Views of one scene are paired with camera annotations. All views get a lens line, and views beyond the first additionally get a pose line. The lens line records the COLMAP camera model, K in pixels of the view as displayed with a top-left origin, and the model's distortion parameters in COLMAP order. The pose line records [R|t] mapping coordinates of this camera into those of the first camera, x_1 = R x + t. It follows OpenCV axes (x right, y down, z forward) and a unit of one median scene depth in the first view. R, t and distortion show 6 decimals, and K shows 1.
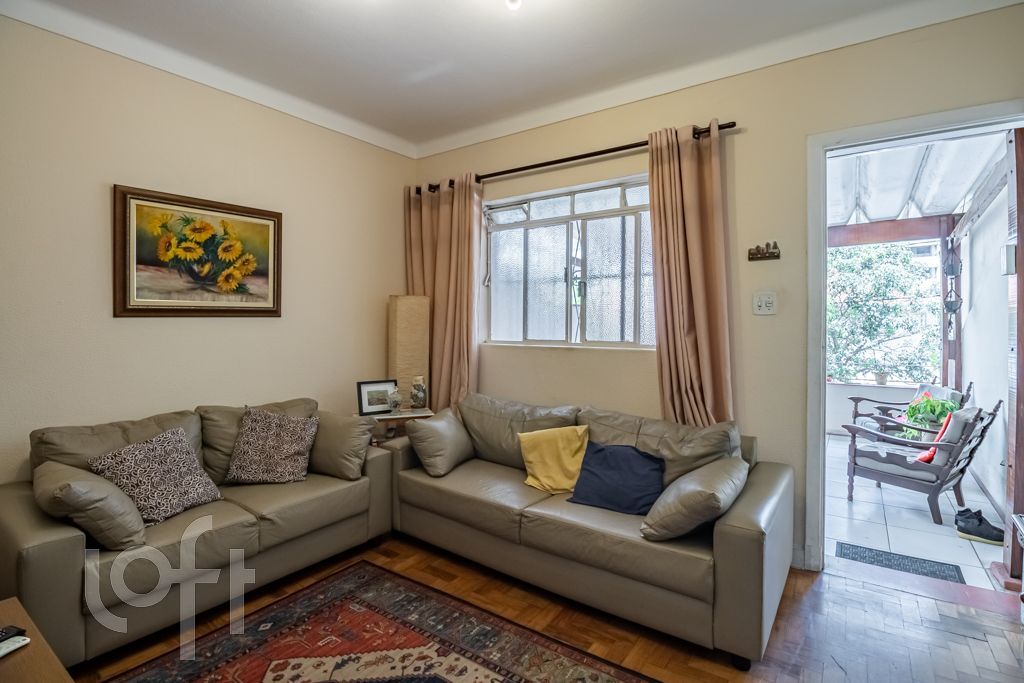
lens RADIAL K [[479.2, 0, 540.1], [0, 479.2, 324.2], [0, 0, 1]] dist [-0.002315, -0.011331]
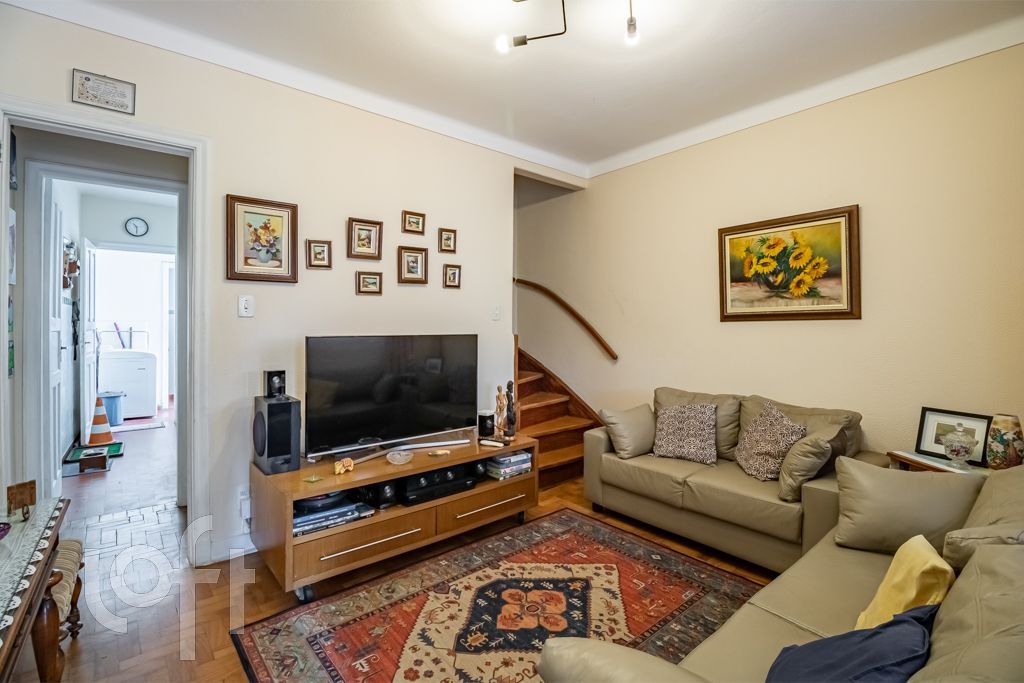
lens RADIAL K [[487.4, 0, 525.0], [0, 487.4, 322.8], [0, 0, 1]] dist [-0.018028, -0.001122]
pose [[-0.286733, -0.008938, -0.957969, 0.603357], [-0.004274, 0.999958, -0.008051, 0.002318], [0.958001, 0.001786, -0.286759, 0.771479]]
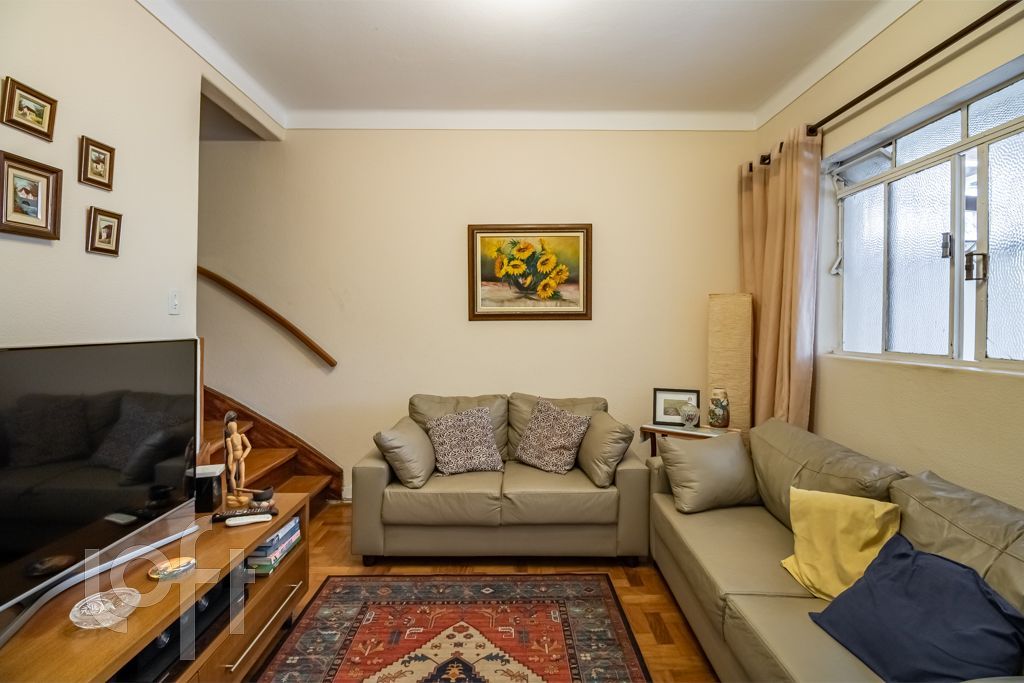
lens RADIAL K [[479.2, 0, 529.2], [0, 479.2, 323.9], [0, 0, 1]] dist [-0.002315, -0.011331]
pose [[0.567743, -0.001322, -0.823205, 0.316976], [-0.005631, 0.999969, -0.005489, 0.000926], [0.823187, 0.007752, 0.567718, 0.317400]]
